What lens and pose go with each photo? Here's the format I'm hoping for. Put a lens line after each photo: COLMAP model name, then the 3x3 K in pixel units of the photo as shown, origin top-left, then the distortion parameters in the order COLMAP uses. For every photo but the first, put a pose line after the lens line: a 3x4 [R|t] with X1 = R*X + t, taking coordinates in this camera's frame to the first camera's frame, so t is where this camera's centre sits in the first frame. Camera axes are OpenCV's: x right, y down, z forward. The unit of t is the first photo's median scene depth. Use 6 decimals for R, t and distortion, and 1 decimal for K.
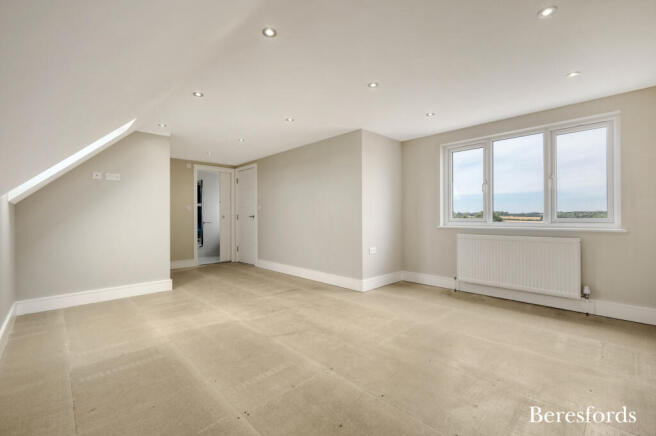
lens RADIAL K [[287.9, 0, 328.0], [0, 287.9, 218.0], [0, 0, 1]] dist [0.003301, 0.000292]
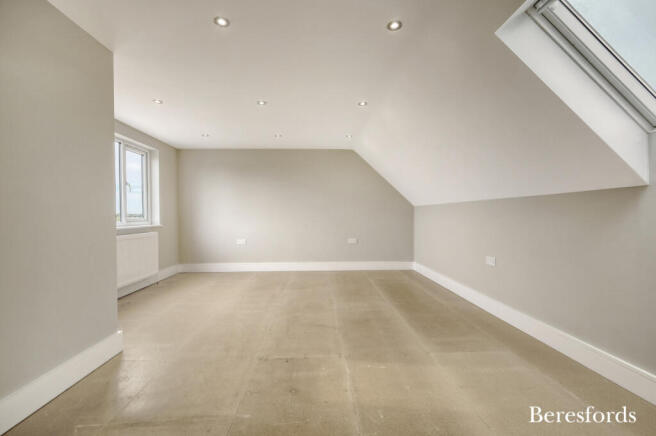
lens RADIAL K [[287.9, 0, 328.0], [0, 287.9, 218.0], [0, 0, 1]] dist [0.003301, 0.000292]
pose [[-0.749012, 0.002214, 0.662553, -0.751916], [0.017393, 0.999716, 0.016322, -0.008518], [-0.662328, 0.023749, -0.748837, 1.548811]]
